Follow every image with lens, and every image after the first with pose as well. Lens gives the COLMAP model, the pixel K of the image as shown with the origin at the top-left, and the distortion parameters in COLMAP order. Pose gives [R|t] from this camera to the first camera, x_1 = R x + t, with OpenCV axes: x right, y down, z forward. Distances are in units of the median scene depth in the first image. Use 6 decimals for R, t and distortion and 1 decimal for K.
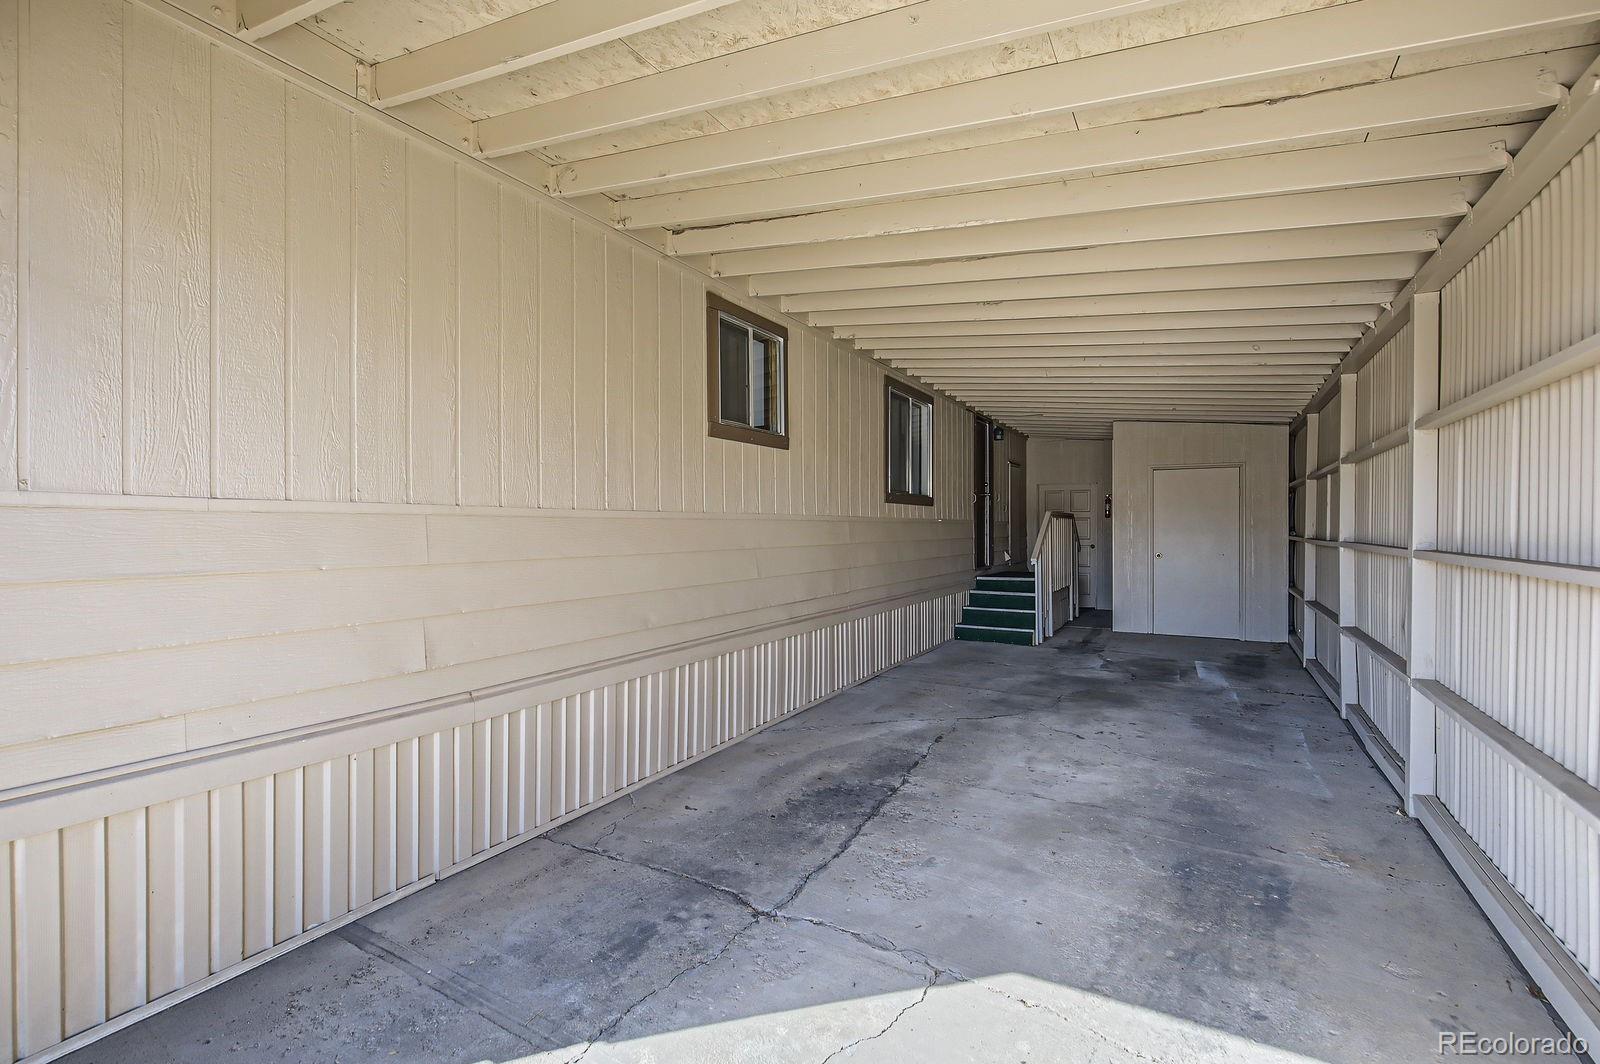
lens RADIAL K [[725.1, 0, 799.9], [0, 725.1, 533.4], [0, 0, 1]] dist [0.002359, 0.000044]
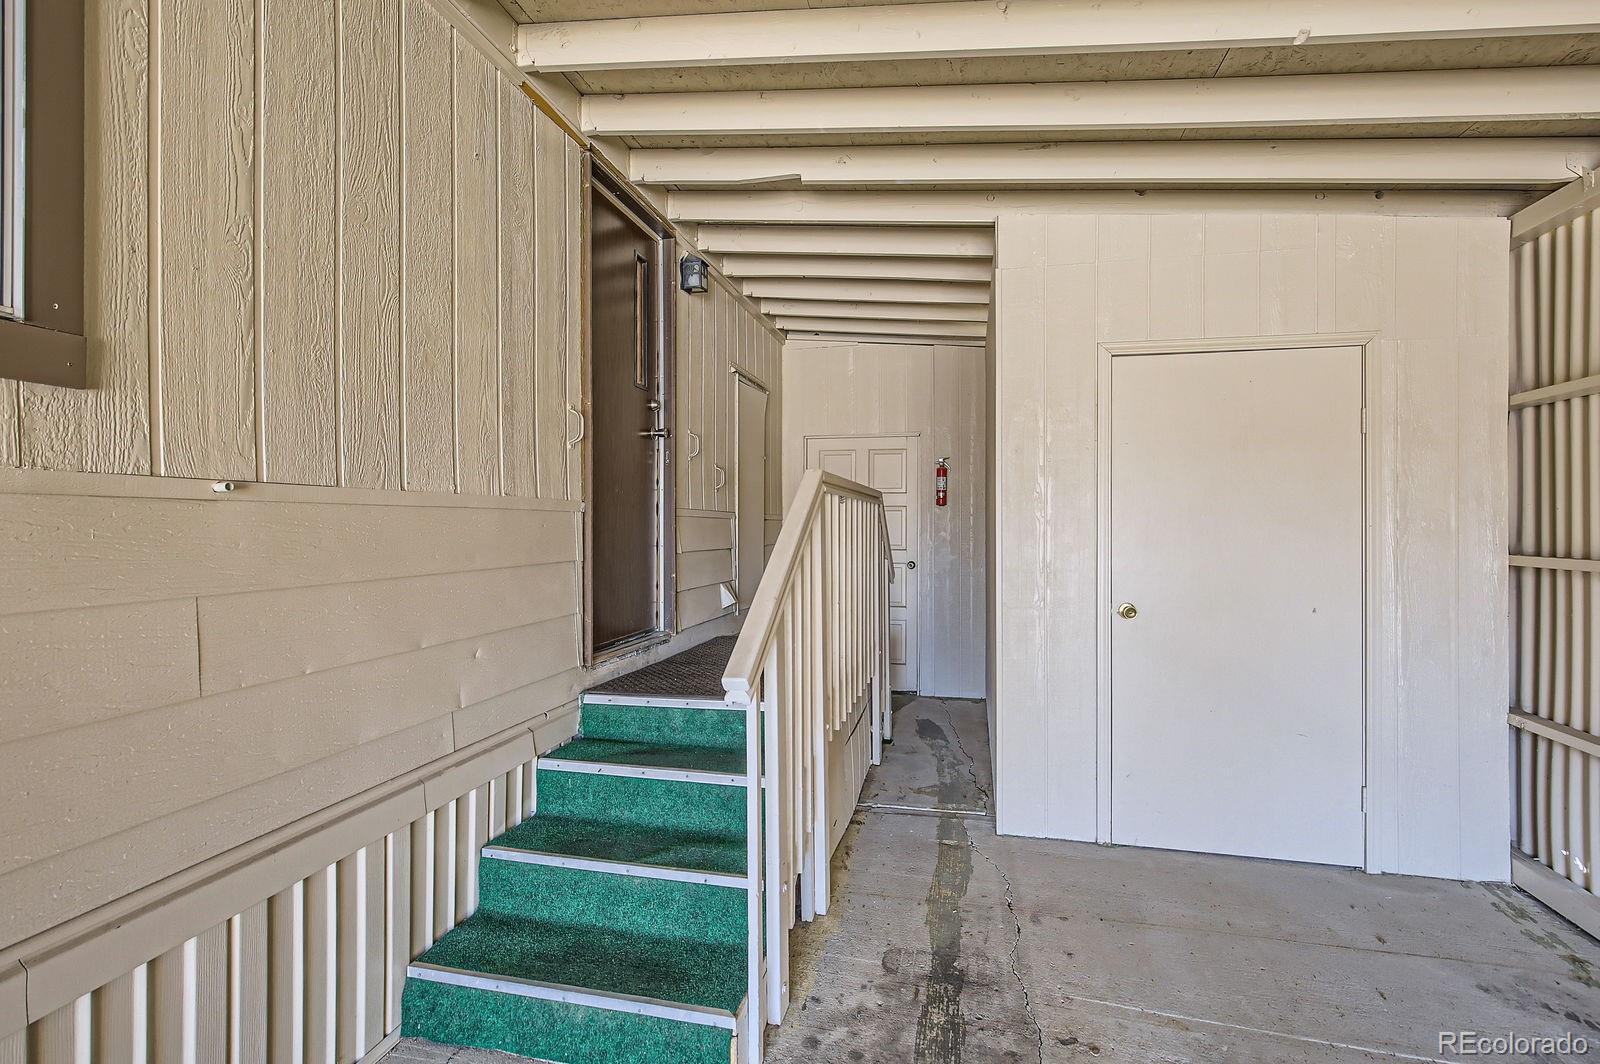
lens RADIAL K [[725.1, 0, 800.1], [0, 725.1, 529.6], [0, 0, 1]] dist [0.002359, 0.000044]
pose [[0.963670, -0.000122, 0.267095, 0.218677], [0.001094, 0.999993, -0.003492, -0.004783], [-0.267093, 0.003658, 0.963664, 0.600881]]
